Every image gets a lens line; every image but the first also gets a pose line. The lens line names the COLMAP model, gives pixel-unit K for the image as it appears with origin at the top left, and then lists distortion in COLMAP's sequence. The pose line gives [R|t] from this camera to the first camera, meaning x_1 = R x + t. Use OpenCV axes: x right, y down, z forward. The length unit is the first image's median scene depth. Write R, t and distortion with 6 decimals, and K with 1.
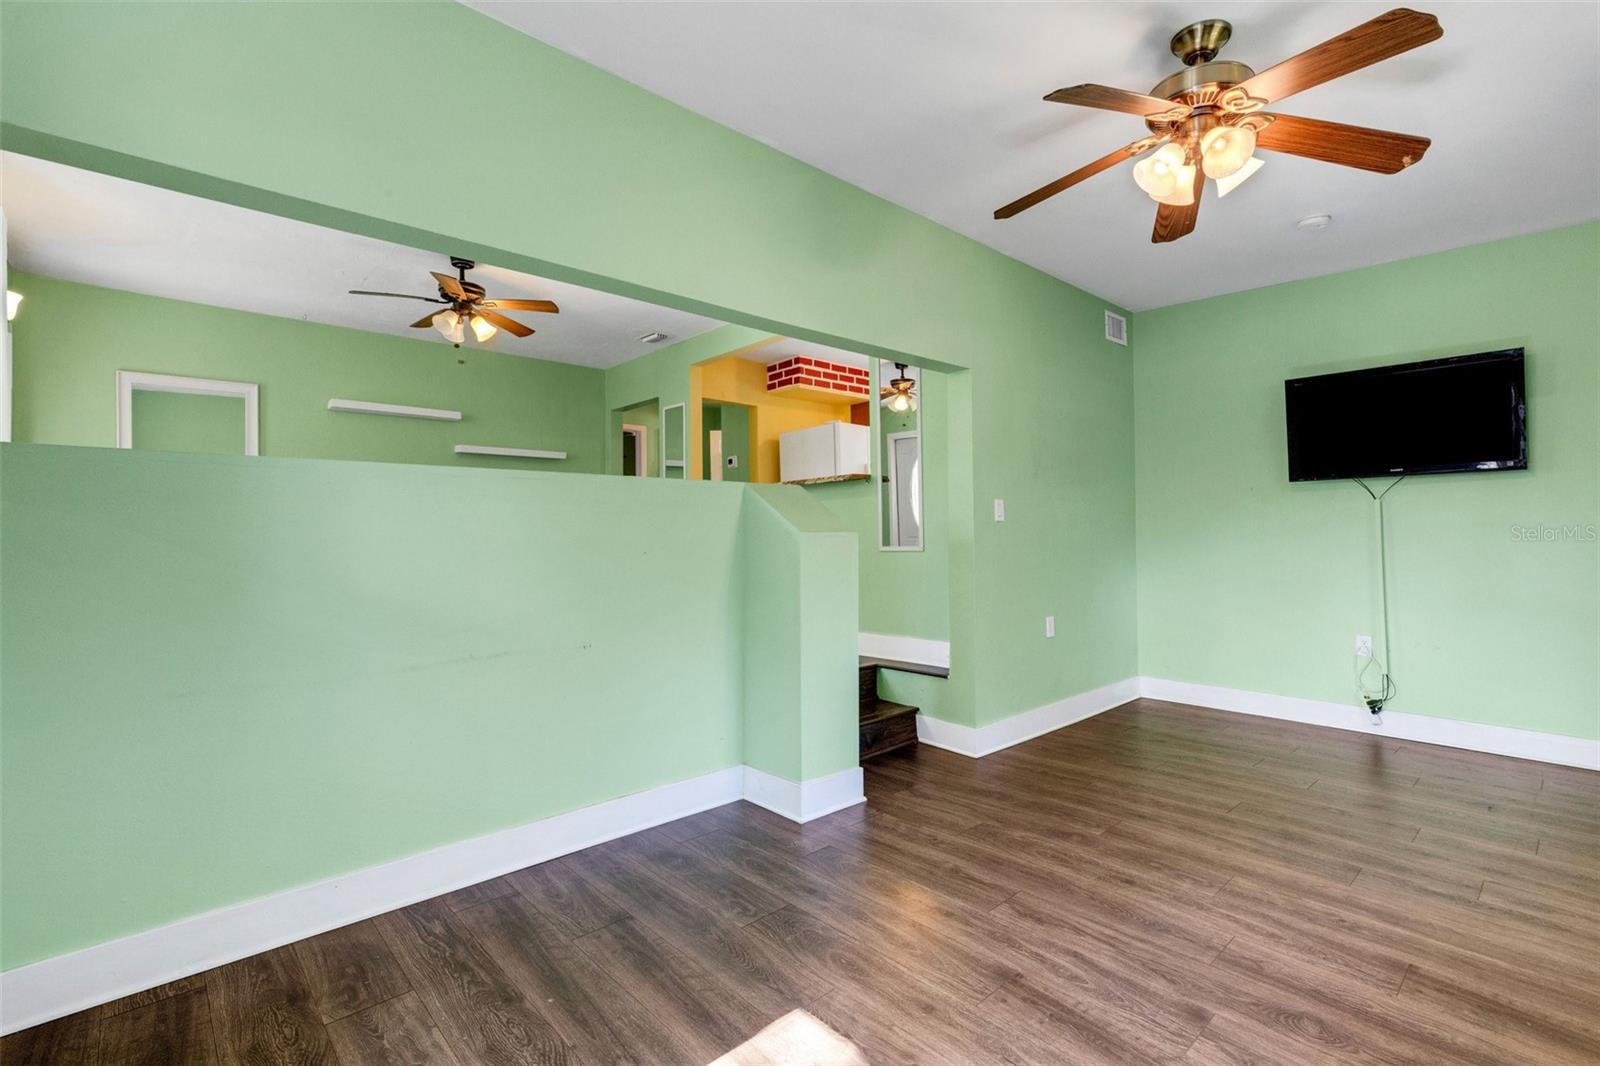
lens RADIAL K [[740.0, 0, 793.8], [0, 740.0, 535.0], [0, 0, 1]] dist [0.011985, -0.000933]
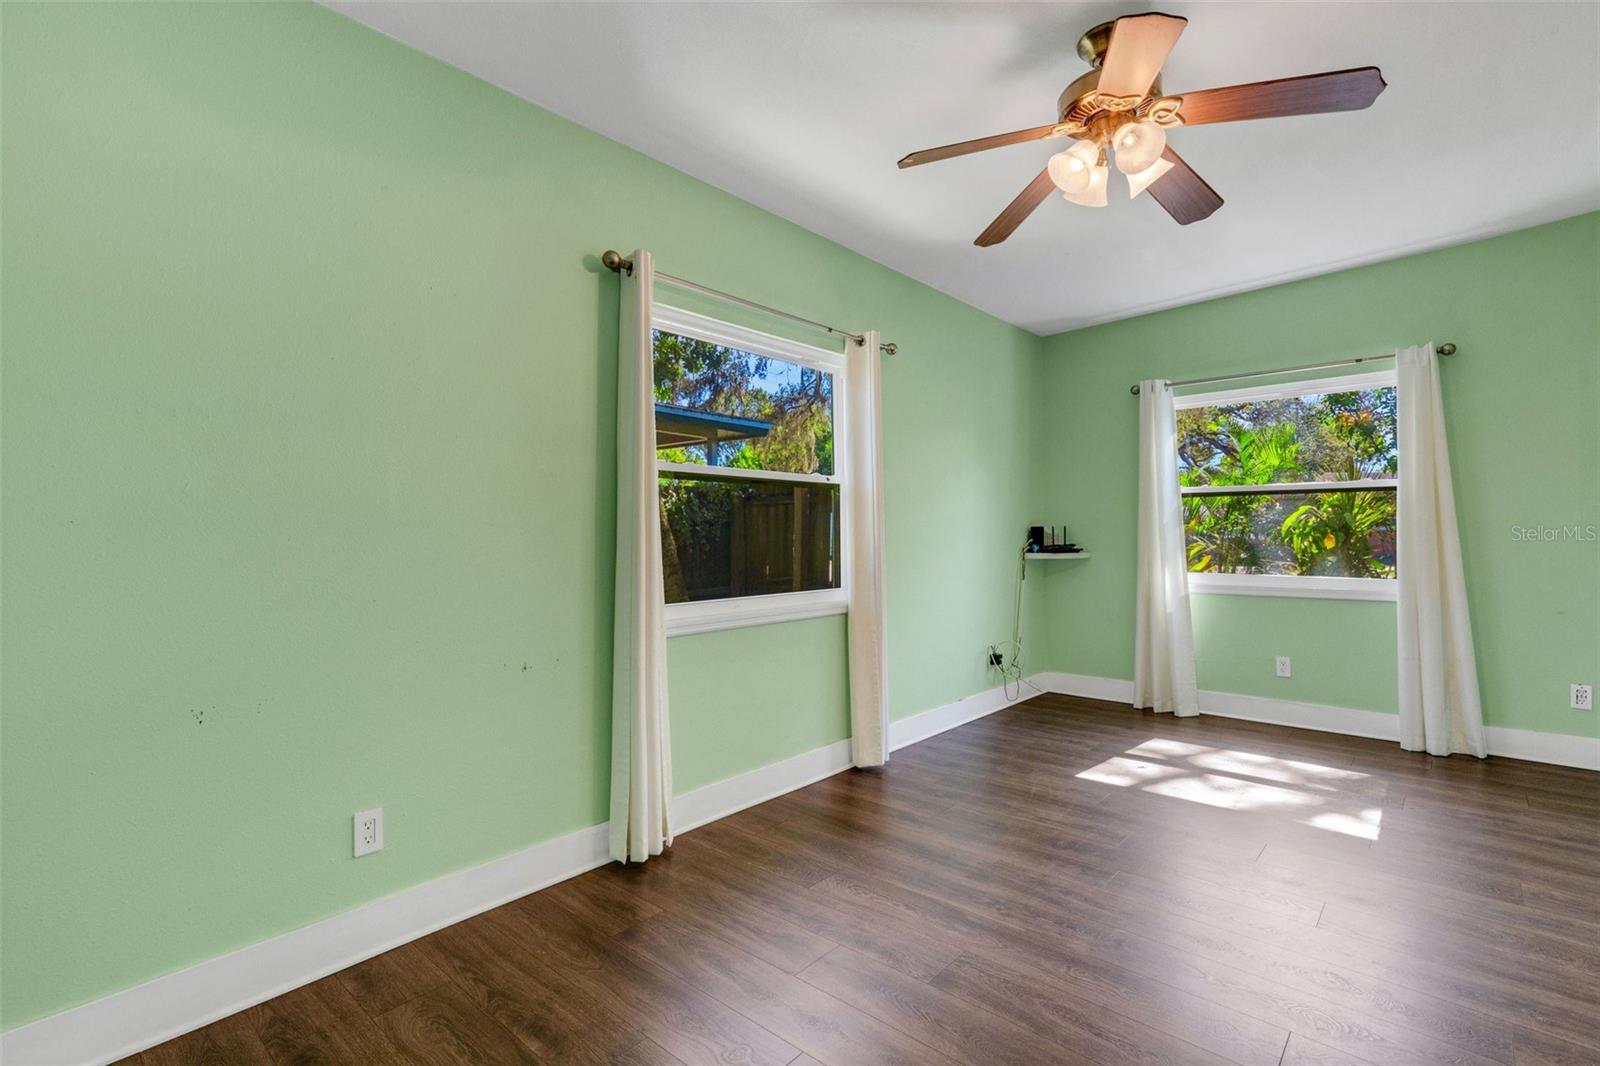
lens RADIAL K [[740.0, 0, 812.6], [0, 740.0, 533.6], [0, 0, 1]] dist [0.011985, -0.000933]
pose [[-0.994648, 0.012305, -0.102583, 0.565947], [0.012469, 0.999922, -0.000966, -0.004798], [0.102563, -0.002240, -0.994724, 1.038536]]
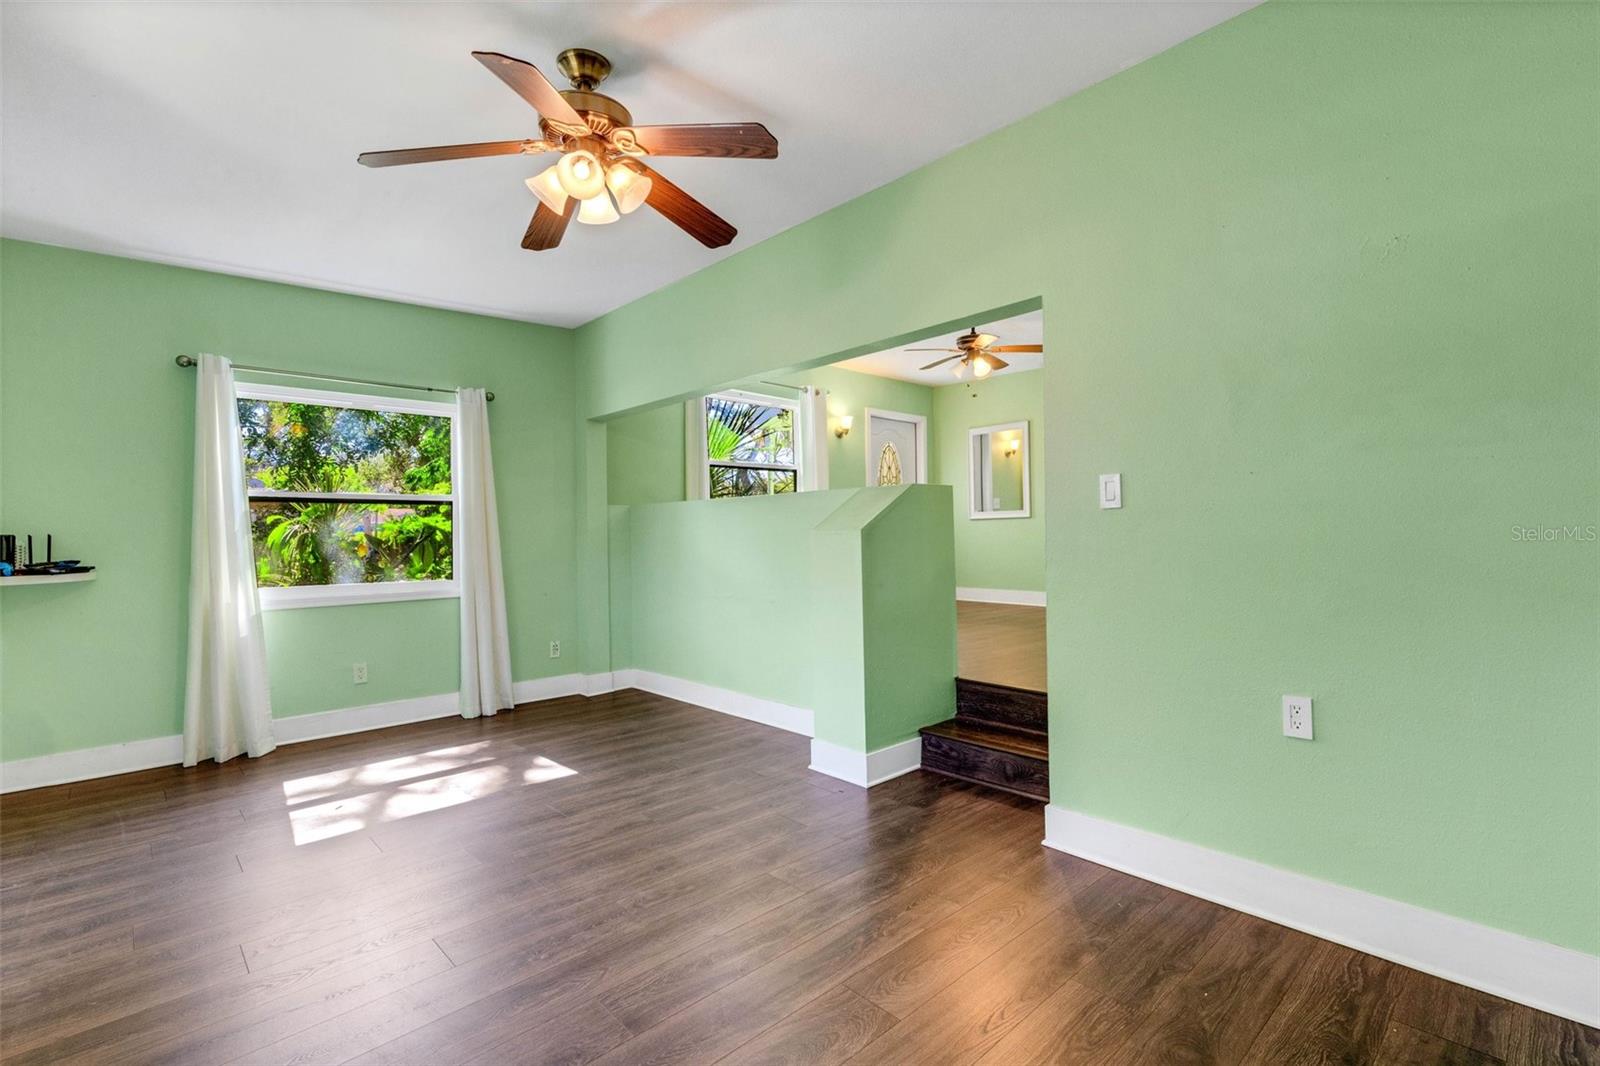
lens RADIAL K [[740.0, 0, 801.4], [0, 740.0, 534.3], [0, 0, 1]] dist [0.011985, -0.000933]
pose [[-0.005920, 0.008772, -0.999944, 0.858394], [0.018141, 0.999798, 0.008663, -0.005830], [0.999818, -0.018089, -0.006078, 0.698042]]
